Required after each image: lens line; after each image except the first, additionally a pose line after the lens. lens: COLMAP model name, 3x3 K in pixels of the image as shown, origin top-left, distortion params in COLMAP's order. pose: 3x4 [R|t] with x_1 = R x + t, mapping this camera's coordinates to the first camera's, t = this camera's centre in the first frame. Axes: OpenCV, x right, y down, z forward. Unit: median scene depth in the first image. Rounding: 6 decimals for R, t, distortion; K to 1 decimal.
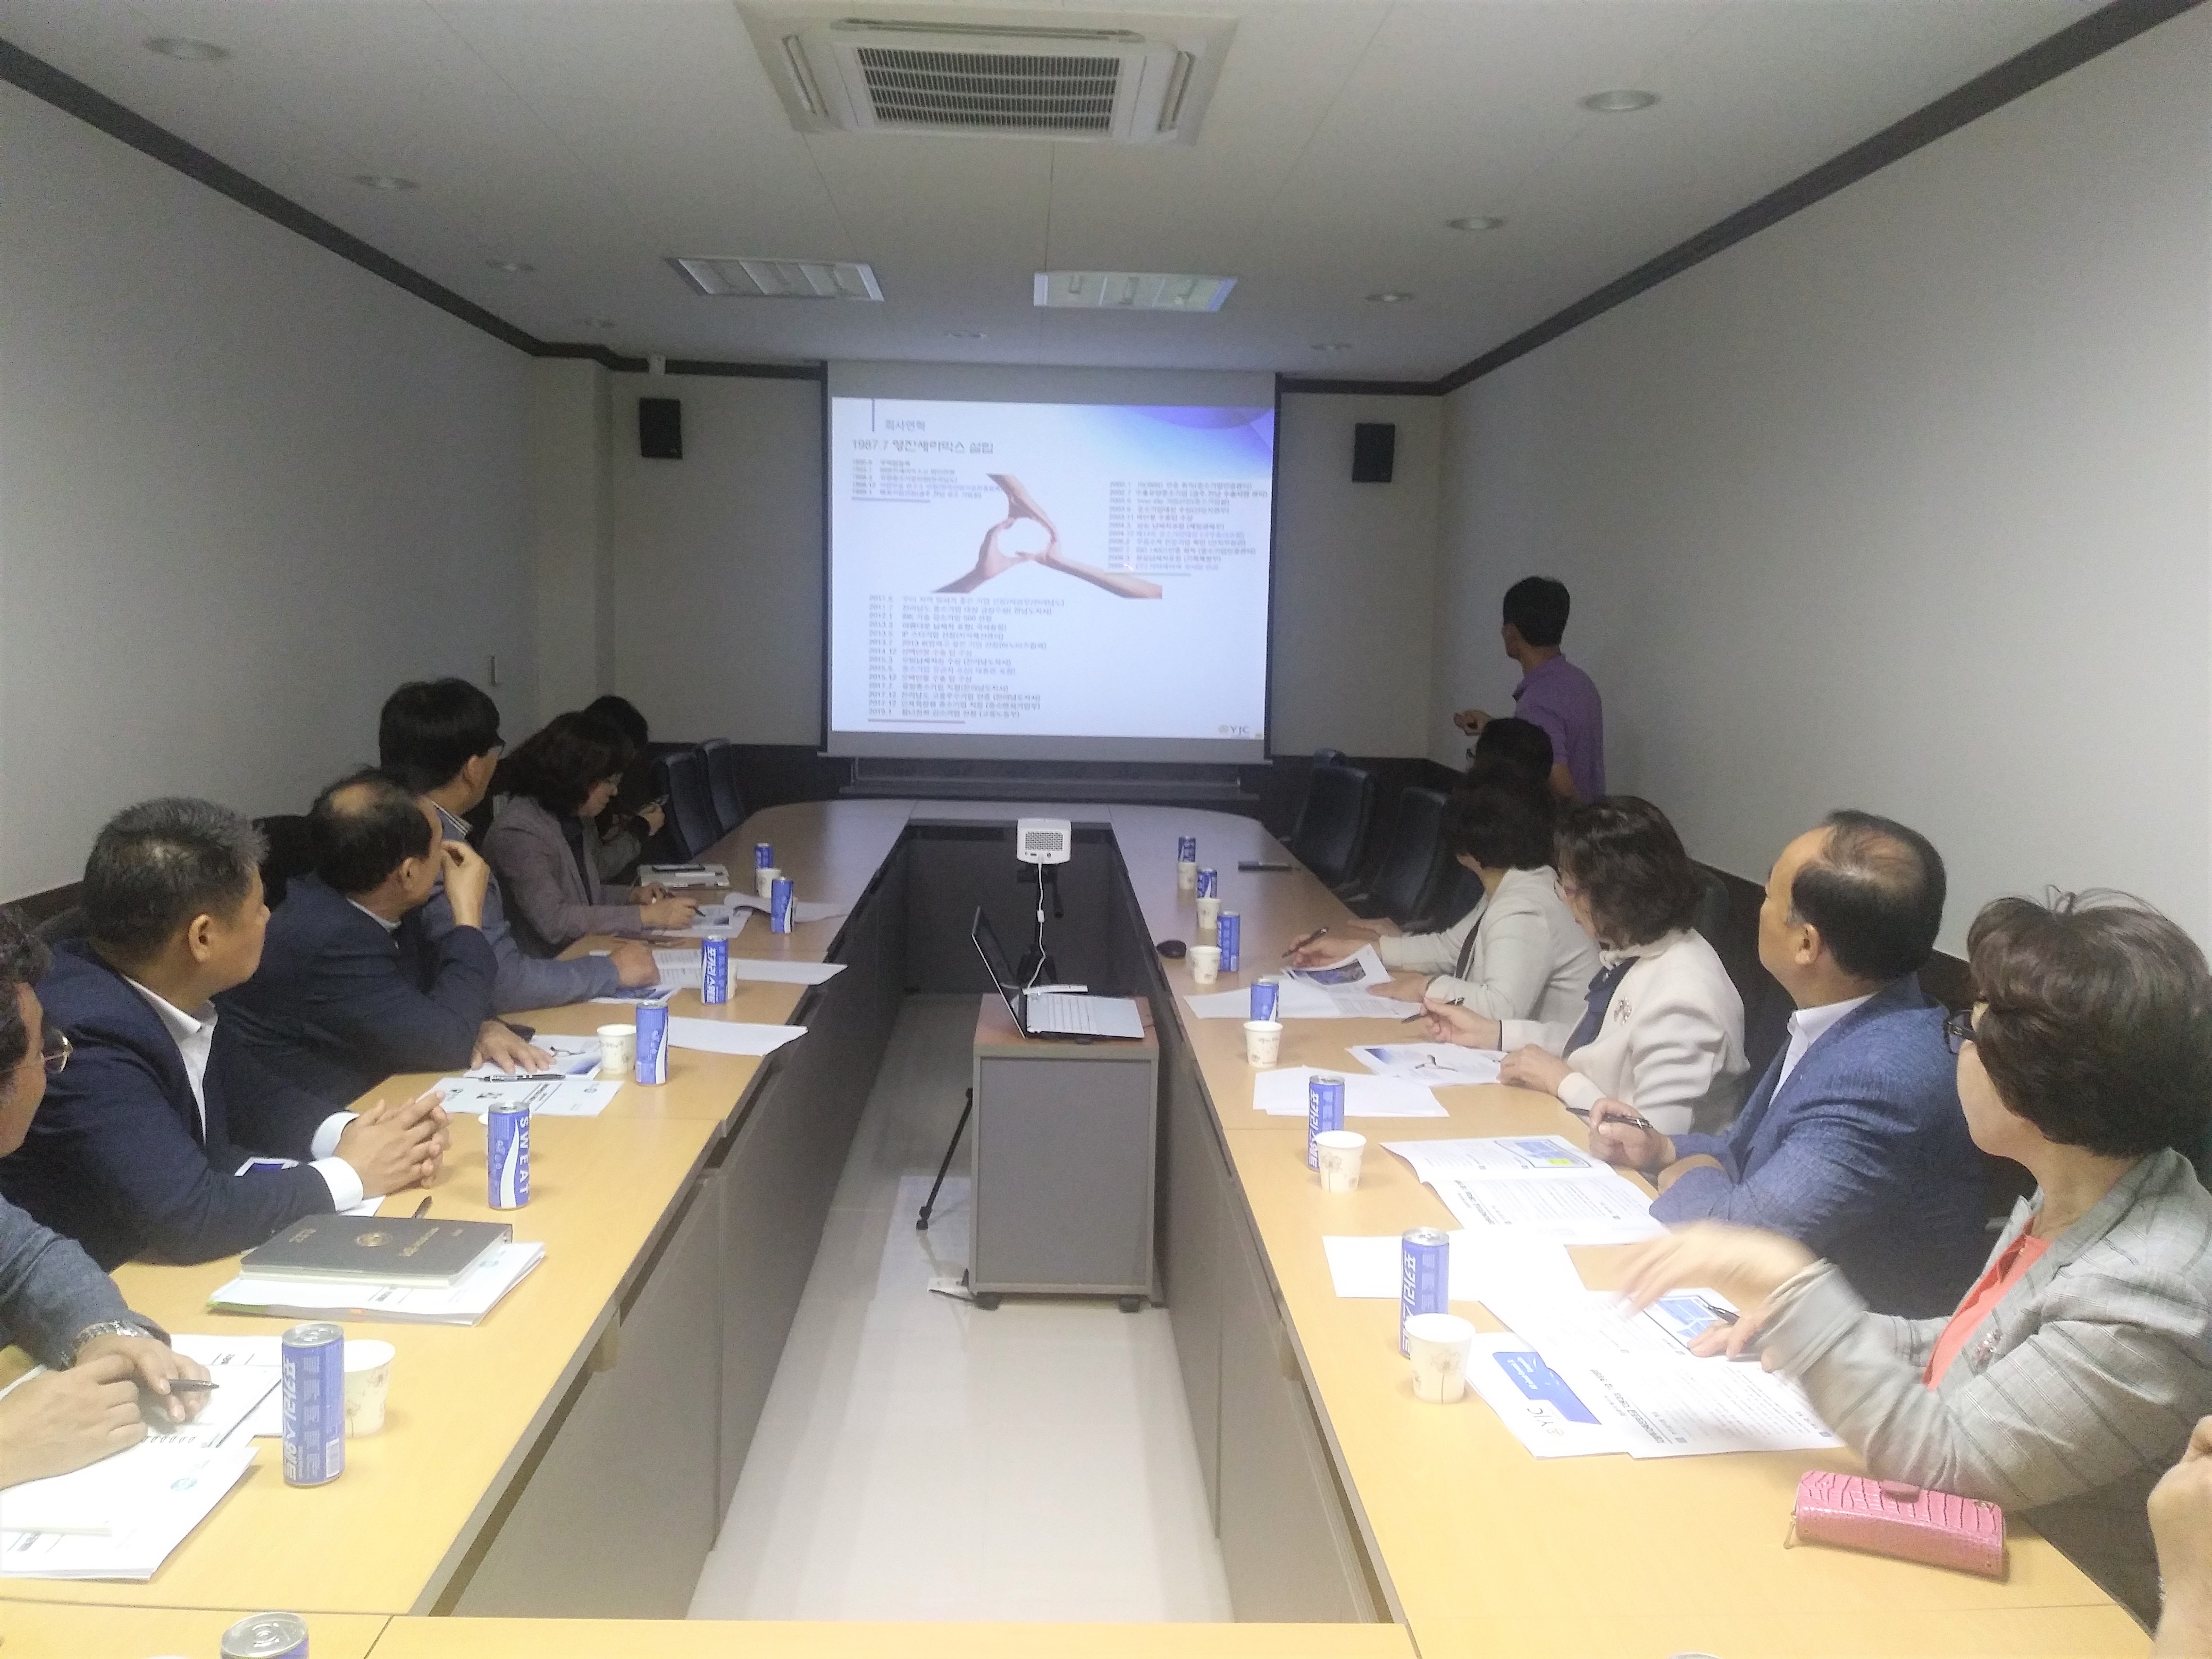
lens RADIAL K [[1736.7, 0, 1112.3], [0, 1736.7, 835.6], [0, 0, 1]] dist [-0.005921, -0.042931]
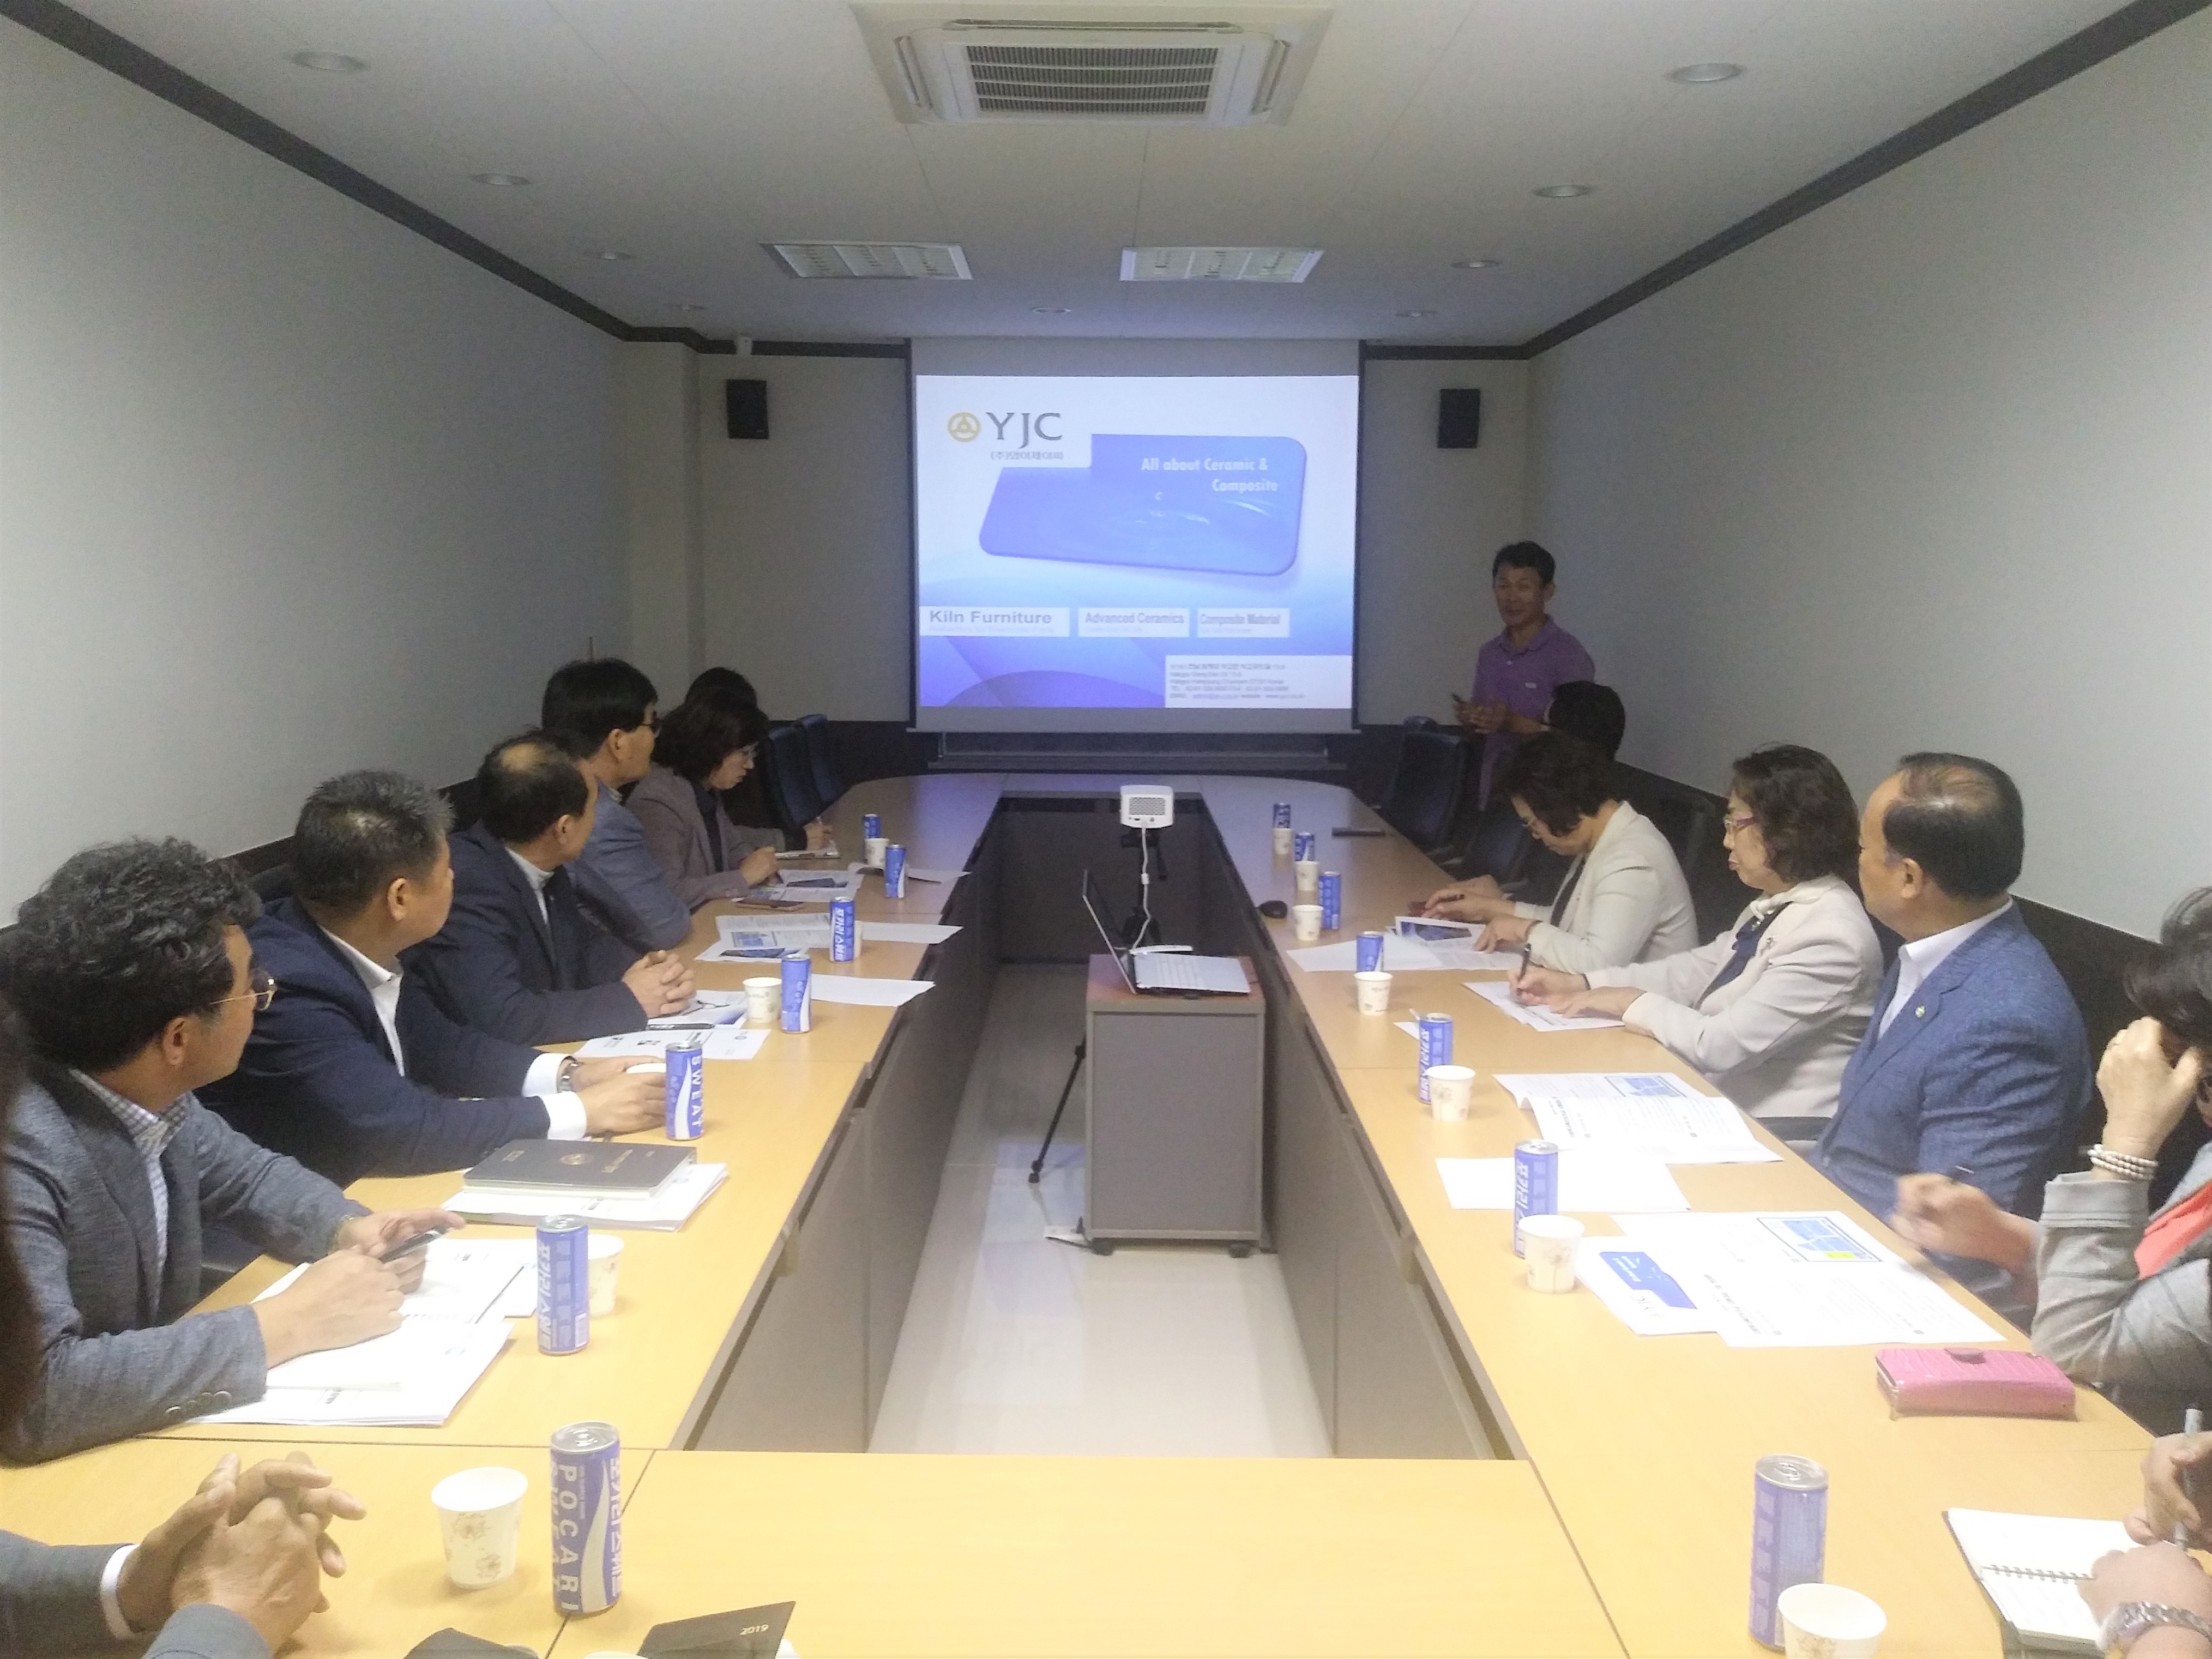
lens RADIAL K [[1784.1, 0, 1106.0], [0, 1784.1, 829.5], [0, 0, 1]] dist [-0.003033, -0.049526]
pose [[0.998931, -0.012026, -0.044642, -0.018929], [0.012393, 0.999892, 0.007948, 0.009352], [0.044541, -0.008493, 0.998971, -0.066405]]
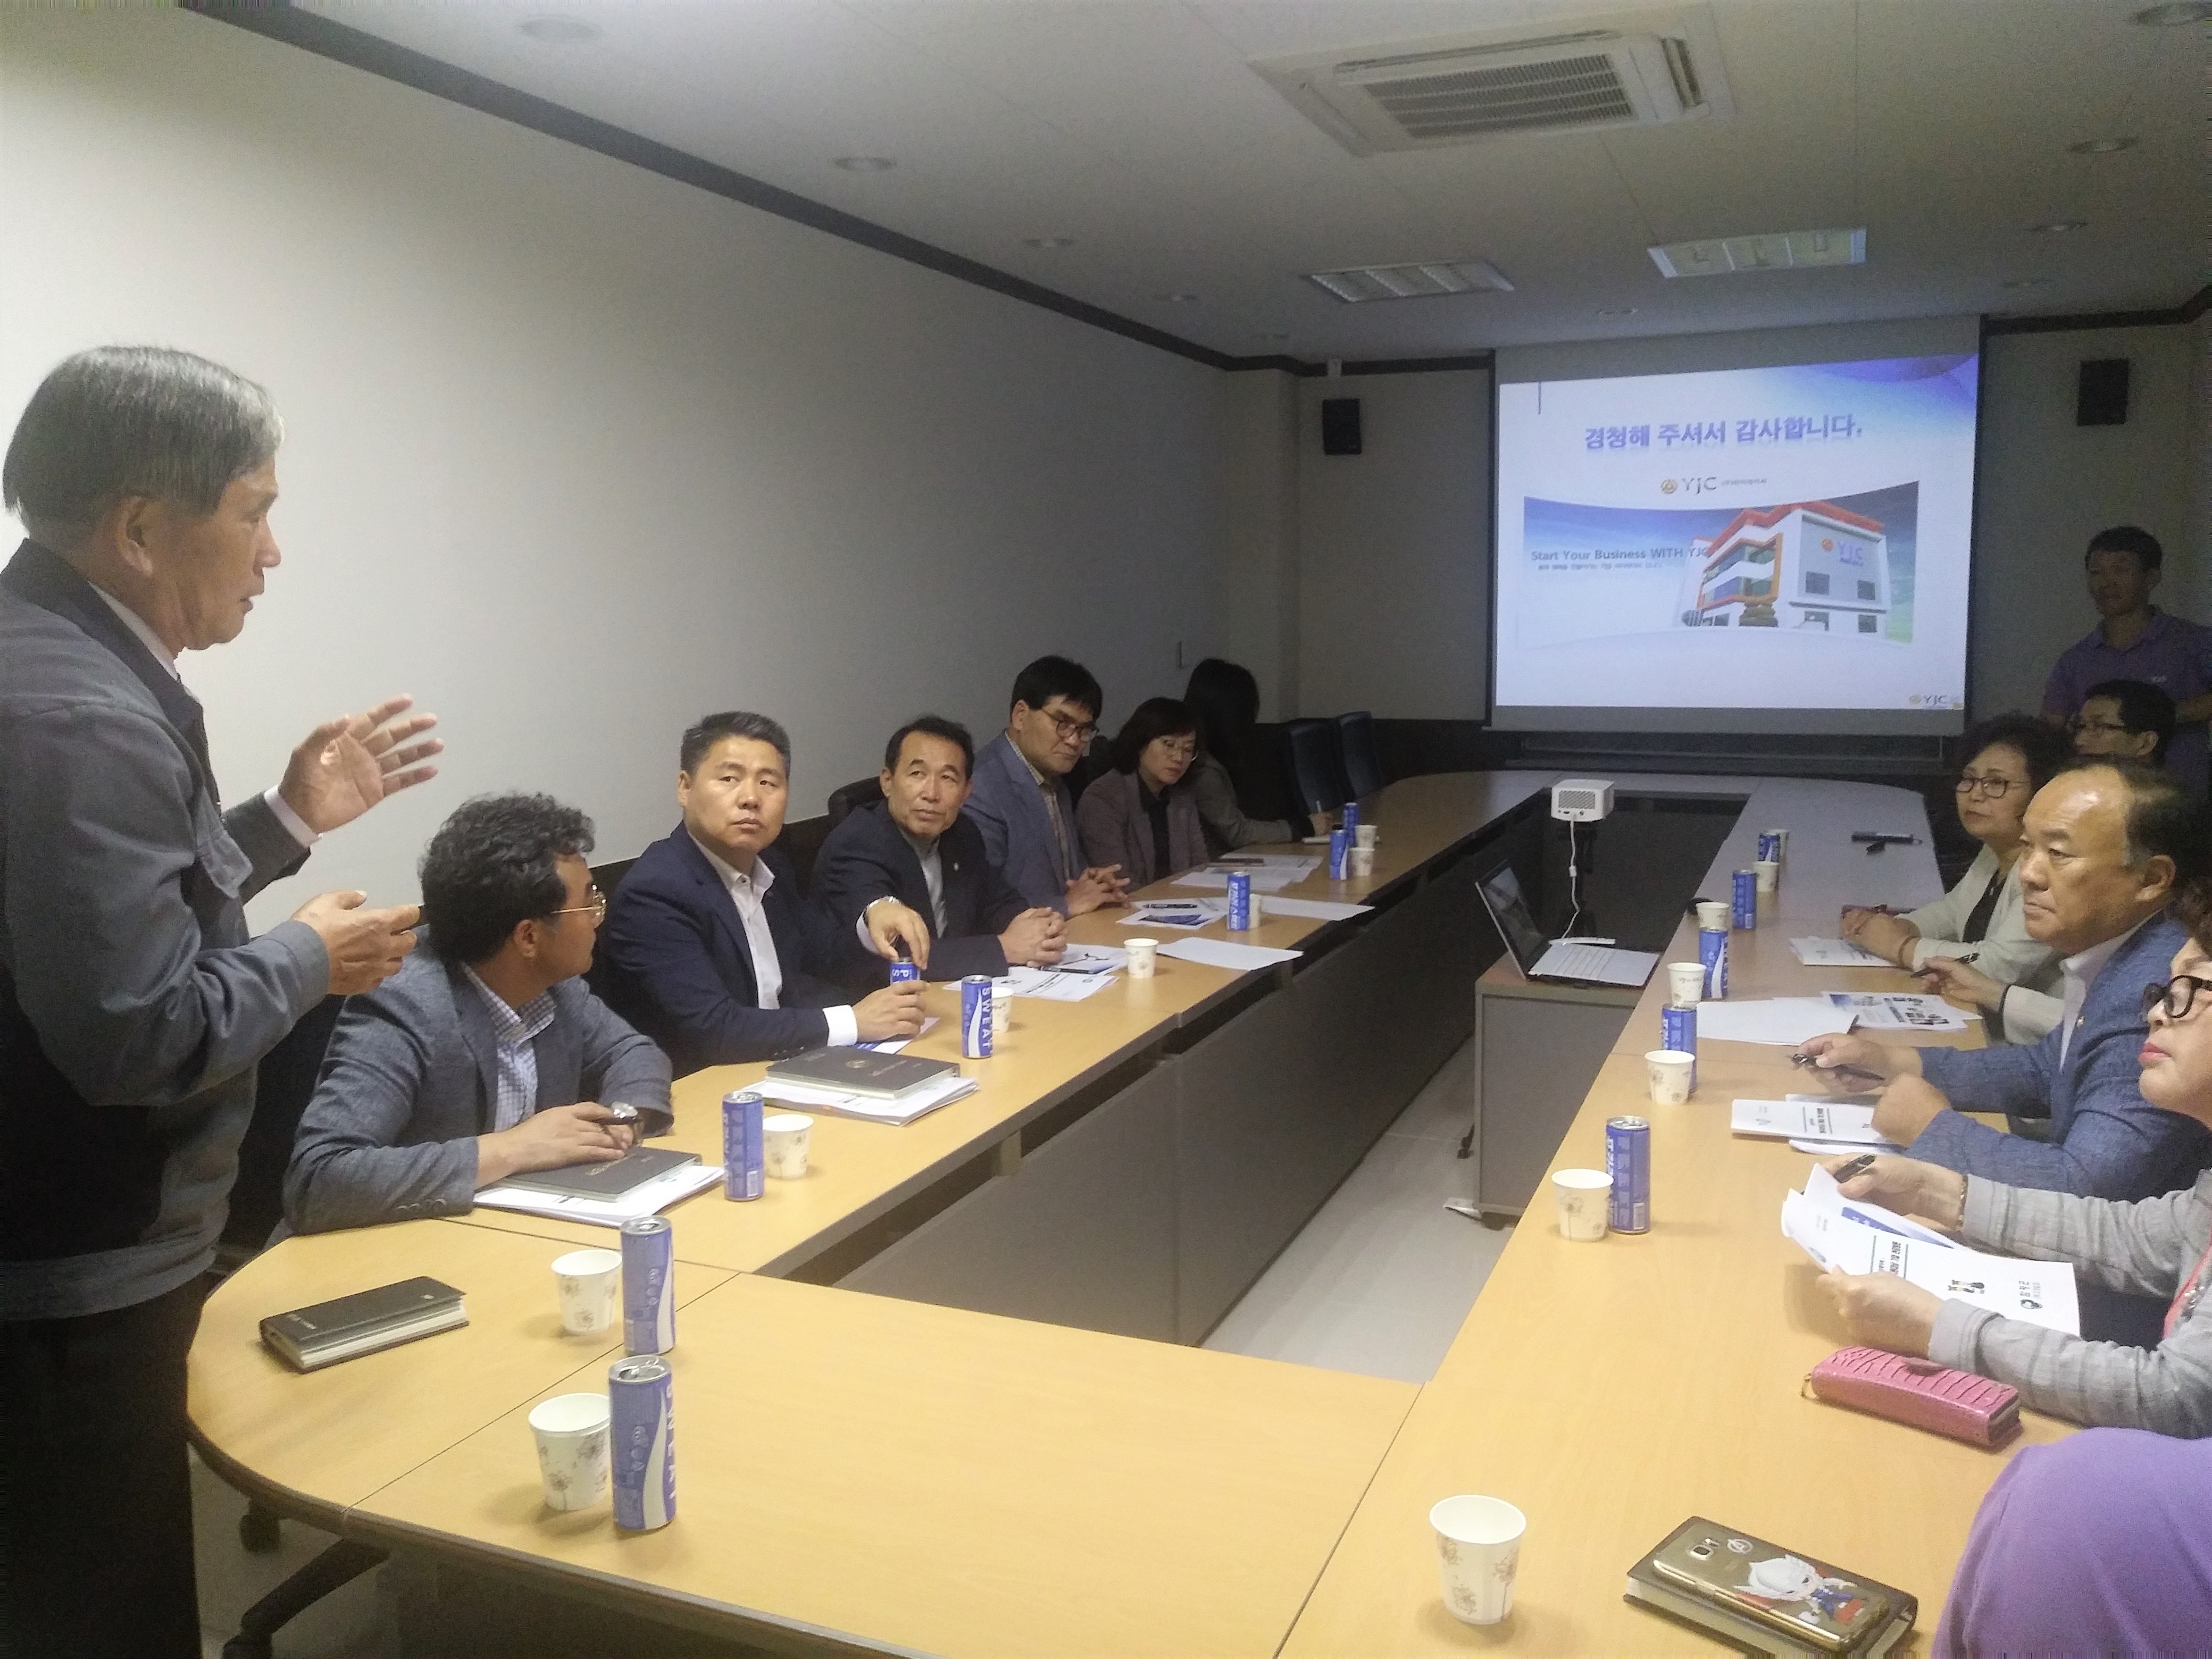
lens RADIAL K [[1734.9, 0, 1104.6], [0, 1734.9, 803.8], [0, 0, 1]] dist [-0.001683, -0.007651]
pose [[0.900478, 0.014902, -0.434646, 0.177735], [-0.019159, 0.999802, -0.005415, 0.018821], [0.434479, 0.013204, 0.900585, -0.072825]]
